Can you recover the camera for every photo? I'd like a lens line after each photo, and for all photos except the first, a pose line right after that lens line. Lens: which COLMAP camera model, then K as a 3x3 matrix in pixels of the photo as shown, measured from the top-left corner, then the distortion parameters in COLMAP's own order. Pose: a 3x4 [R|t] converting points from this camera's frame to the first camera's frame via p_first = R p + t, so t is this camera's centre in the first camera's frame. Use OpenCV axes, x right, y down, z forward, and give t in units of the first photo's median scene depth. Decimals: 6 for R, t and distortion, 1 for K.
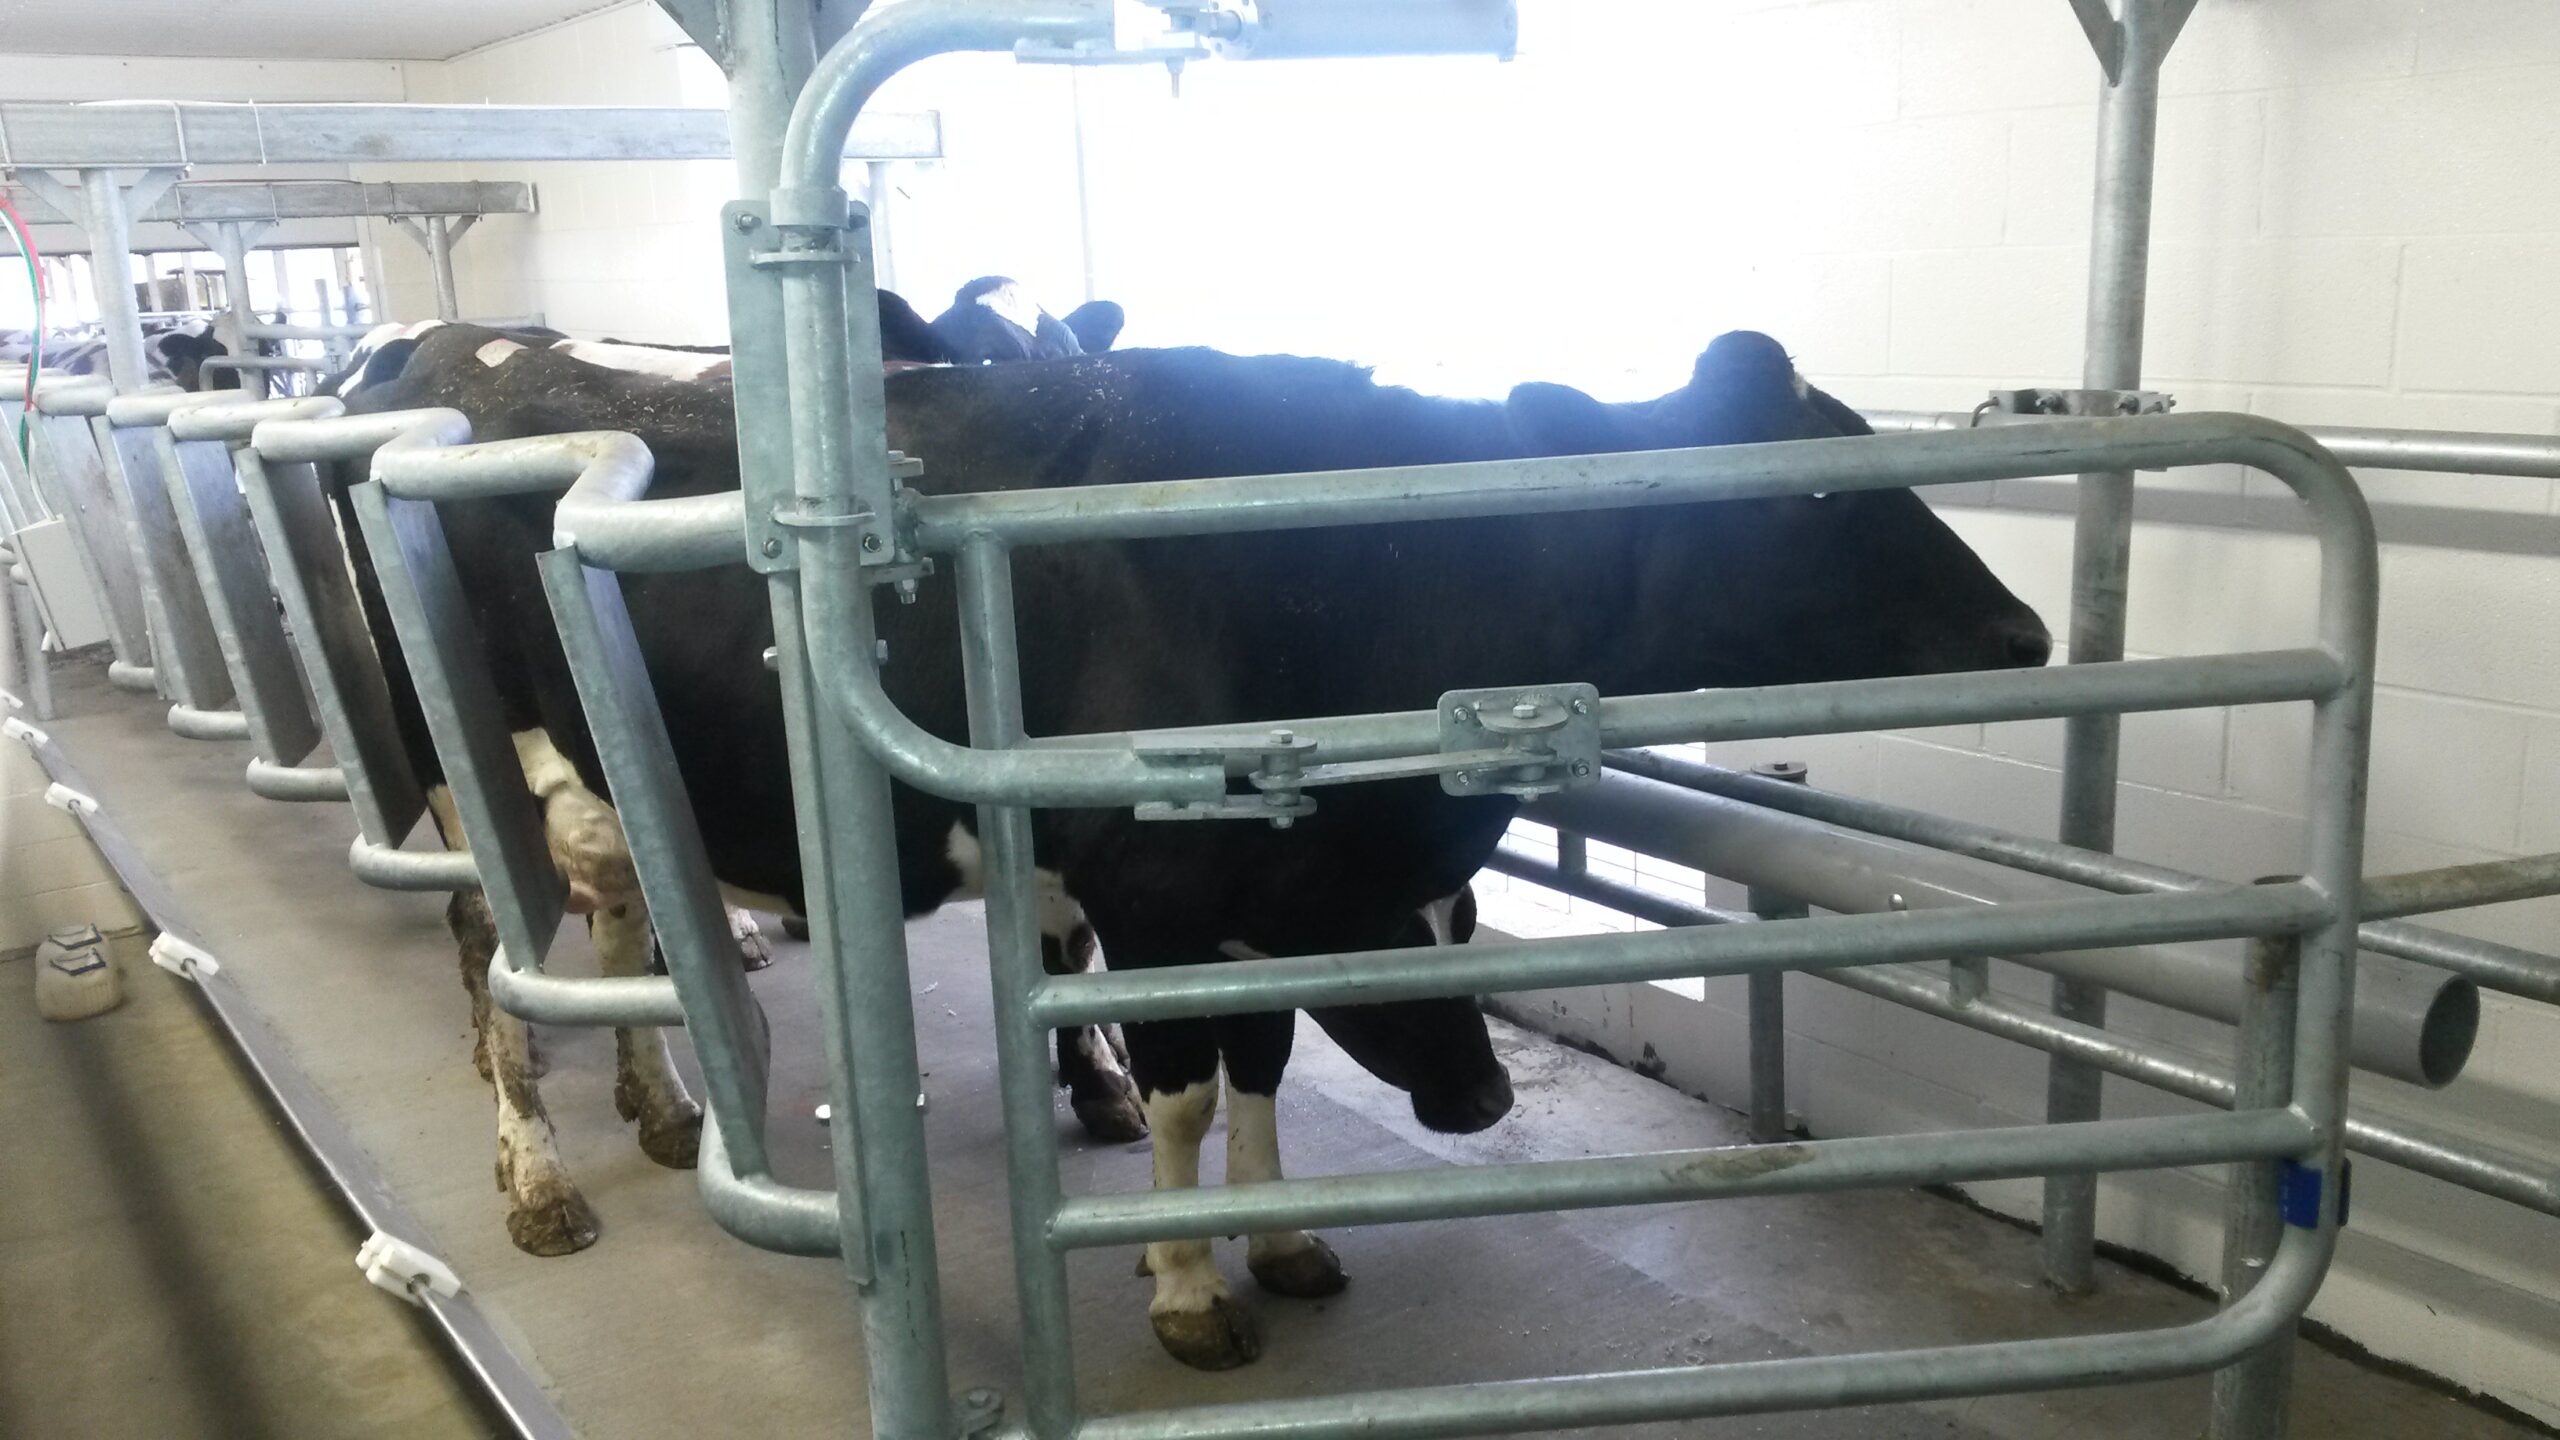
lens RADIAL K [[2092.7, 0, 1280.0], [0, 2092.7, 720.0], [0, 0, 1]] dist [0.091352, -0.134903]
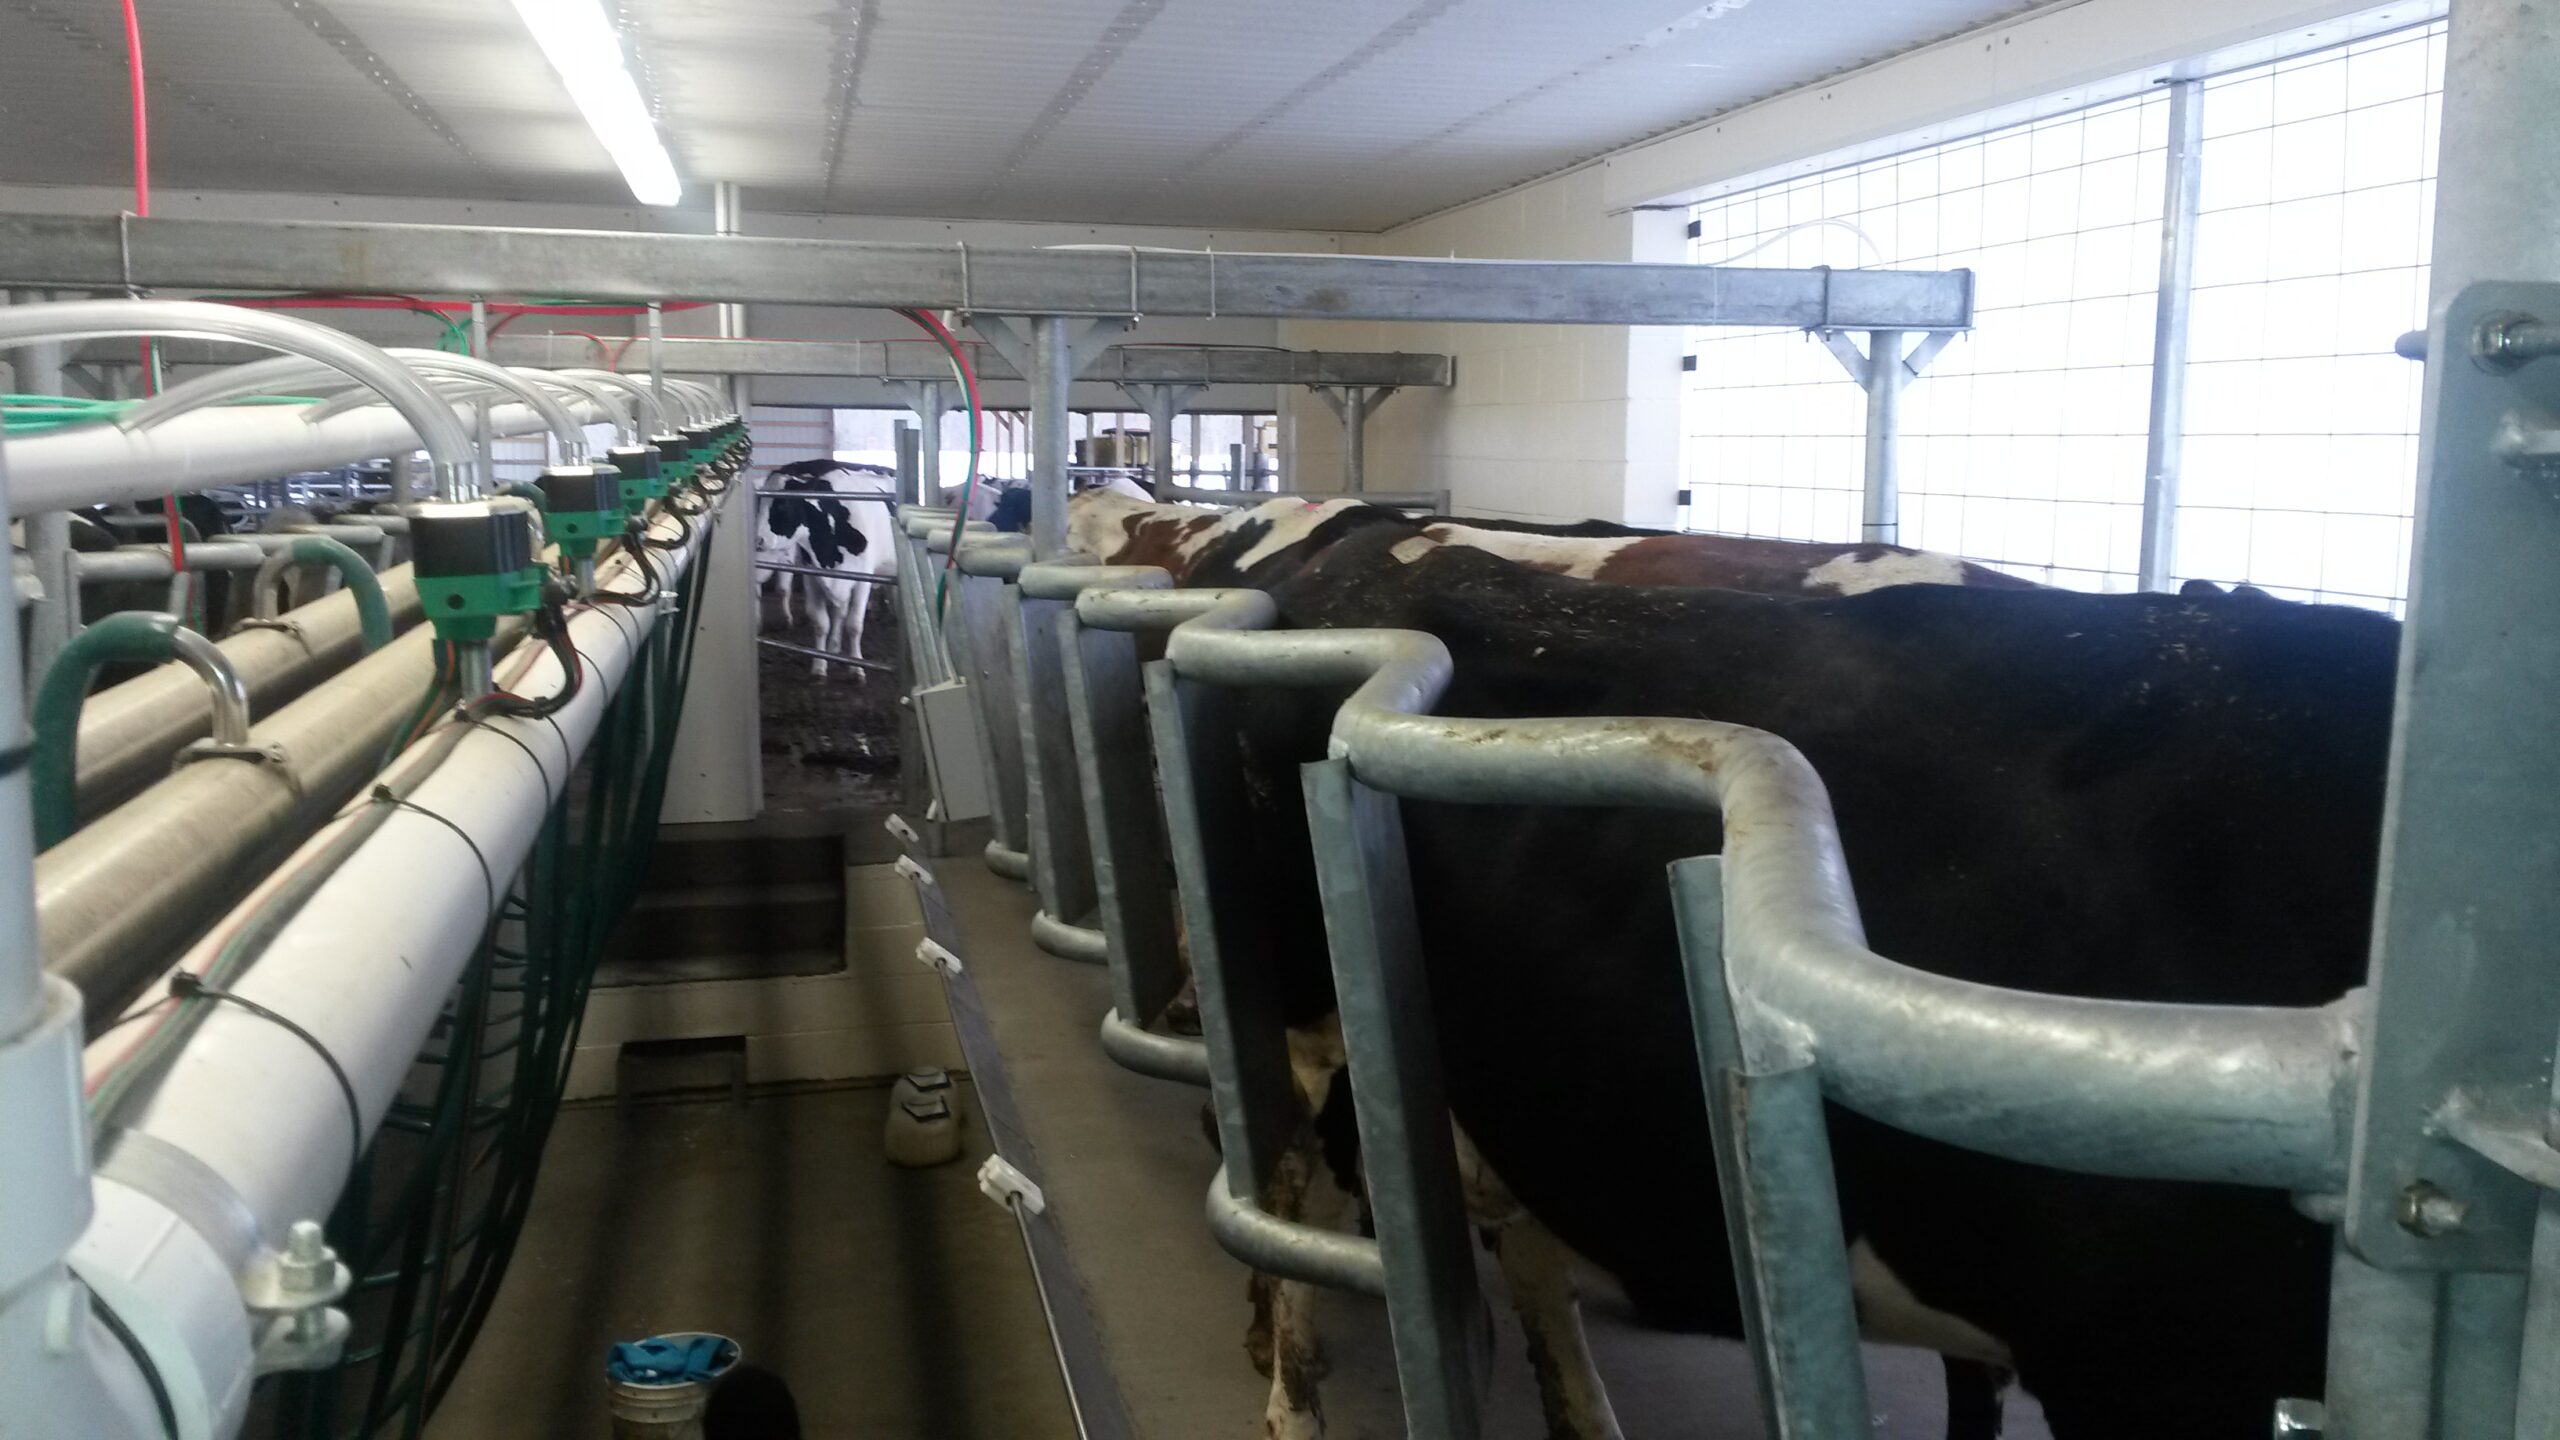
lens RADIAL K [[2092.7, 0, 1280.0], [0, 2092.7, 720.0], [0, 0, 1]] dist [0.091352, -0.134903]
pose [[0.923666, 0.099408, -0.370080, -0.097527], [-0.131038, 0.989482, -0.061266, -0.038527], [0.360098, 0.105084, 0.926977, 0.187881]]
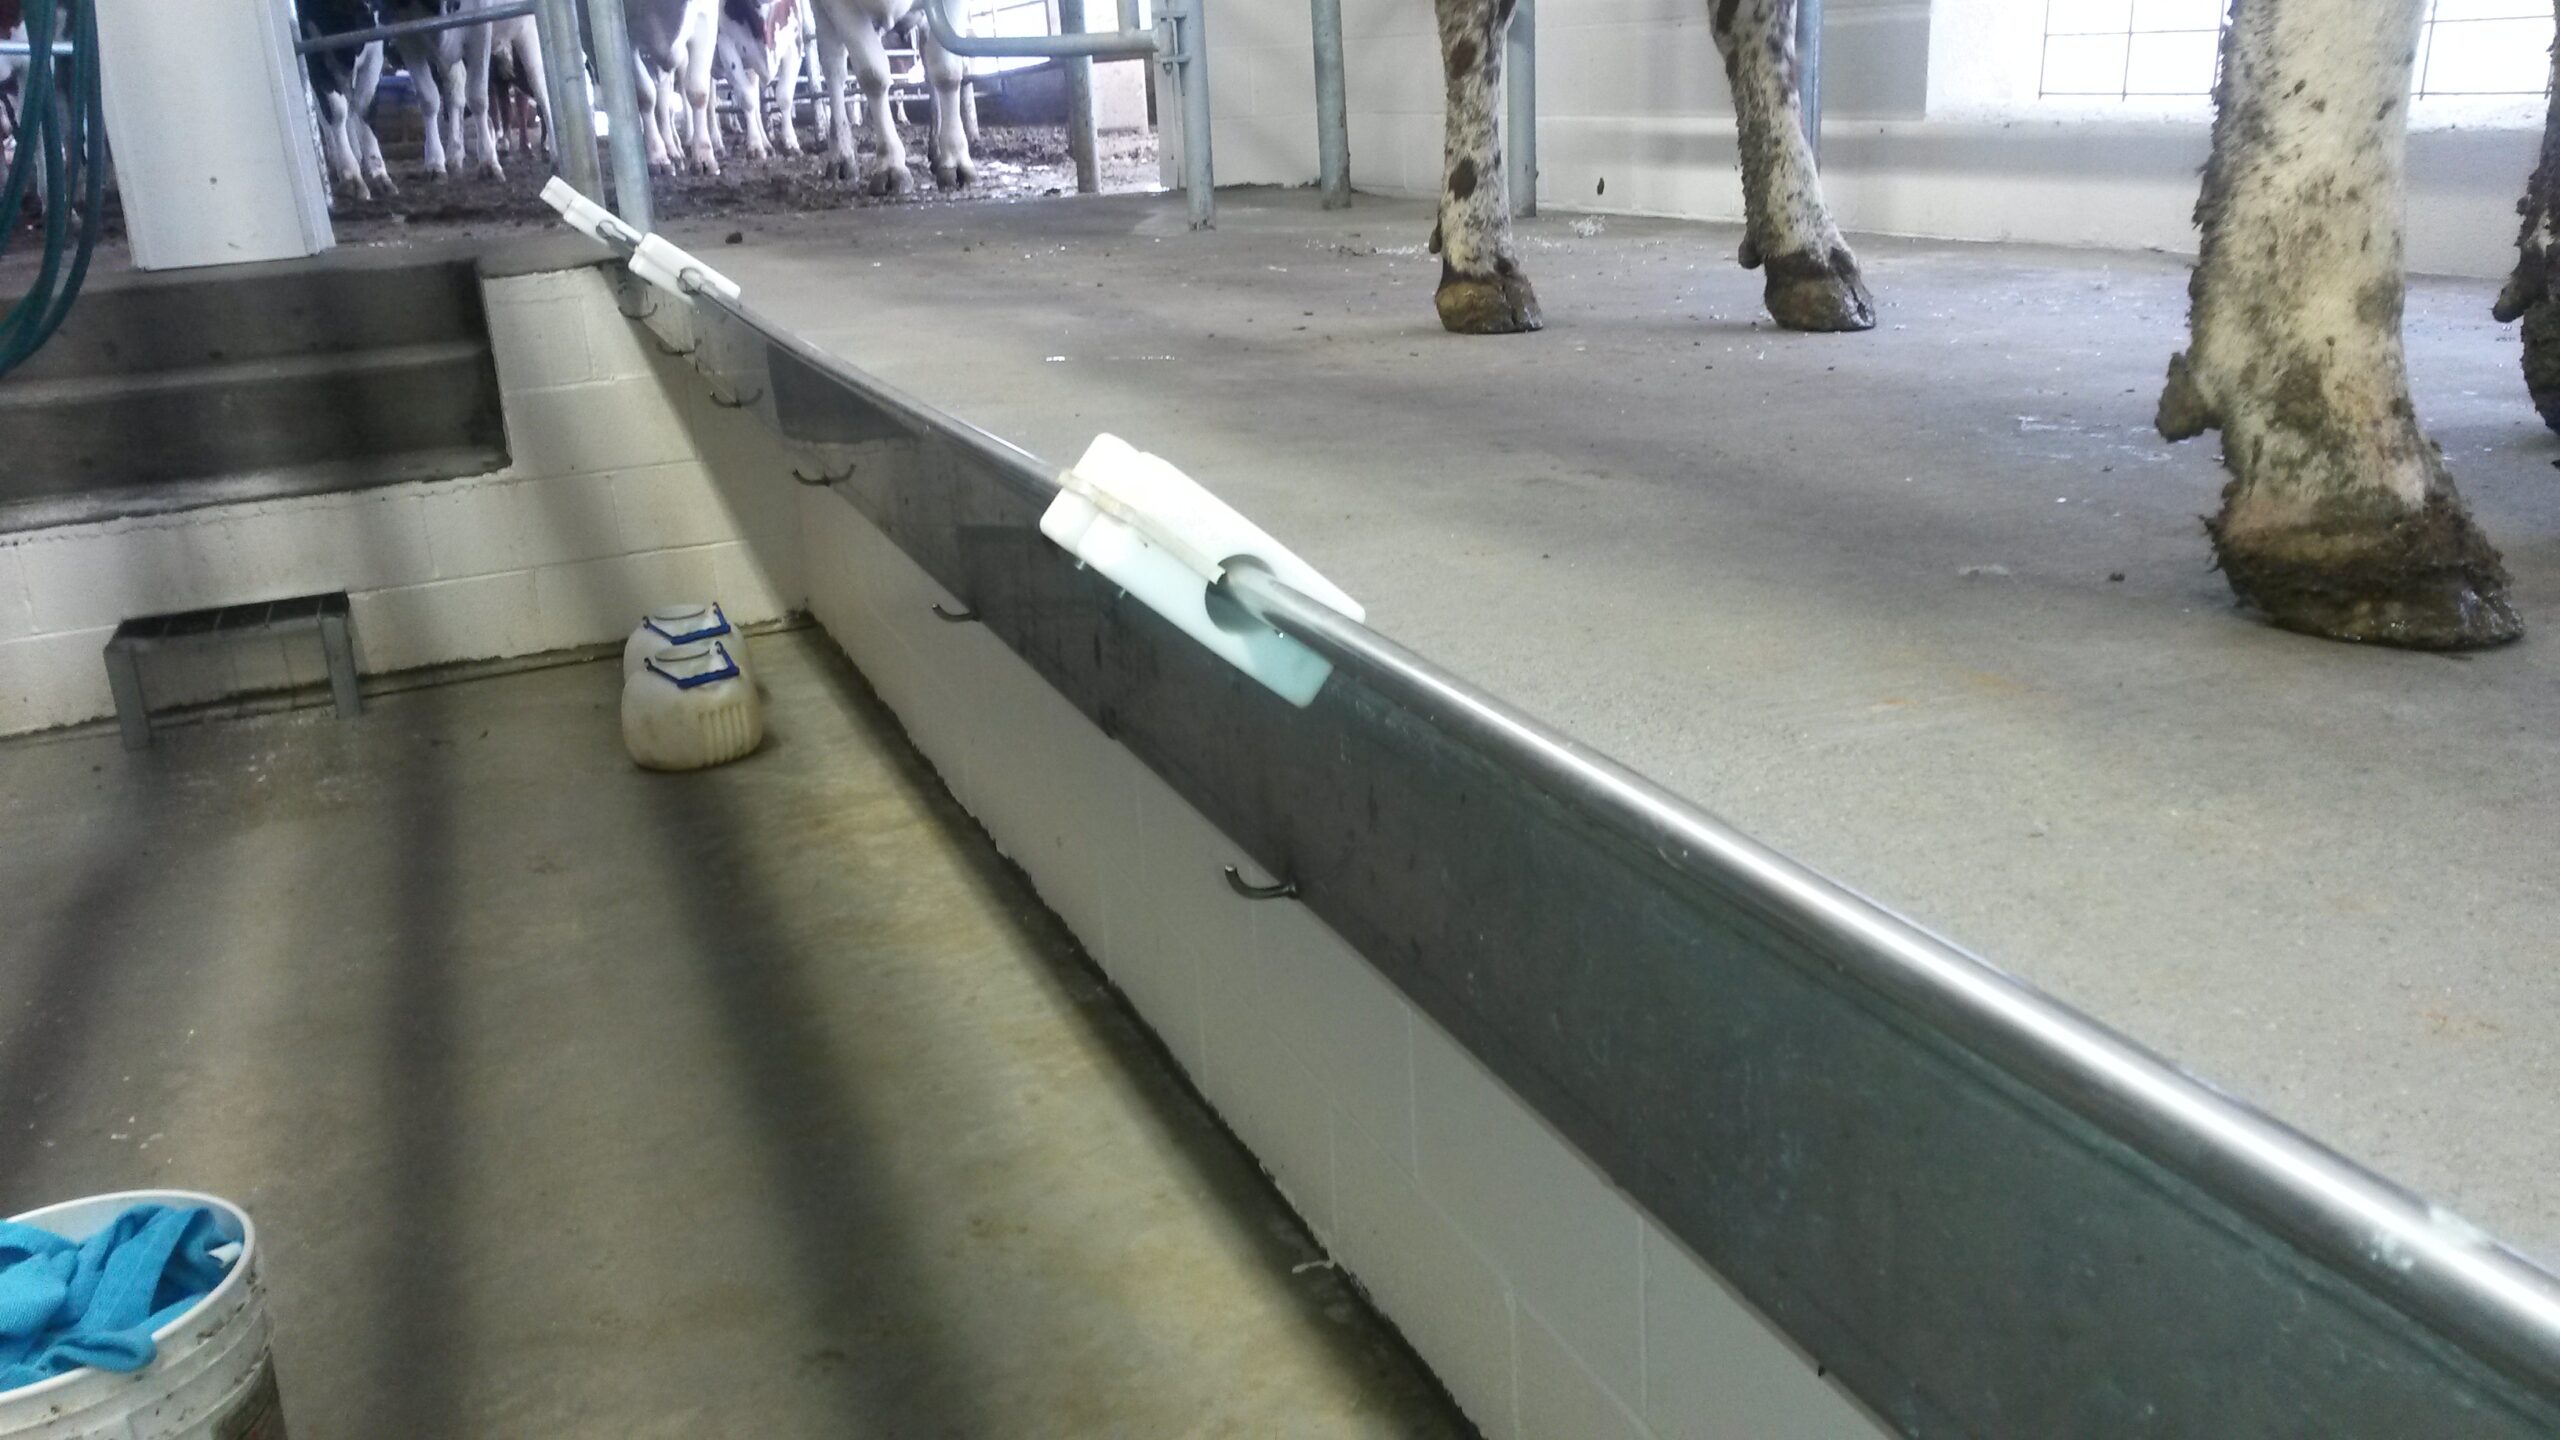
lens RADIAL K [[2141.5, 0, 1287.1], [0, 2141.5, 767.9], [0, 0, 1]] dist [0.109590, -0.225129]
pose [[0.969630, 0.067233, -0.235152, -0.414691], [-0.039194, 0.991763, 0.121945, 0.096514], [0.241414, -0.109025, 0.964278, 0.726401]]
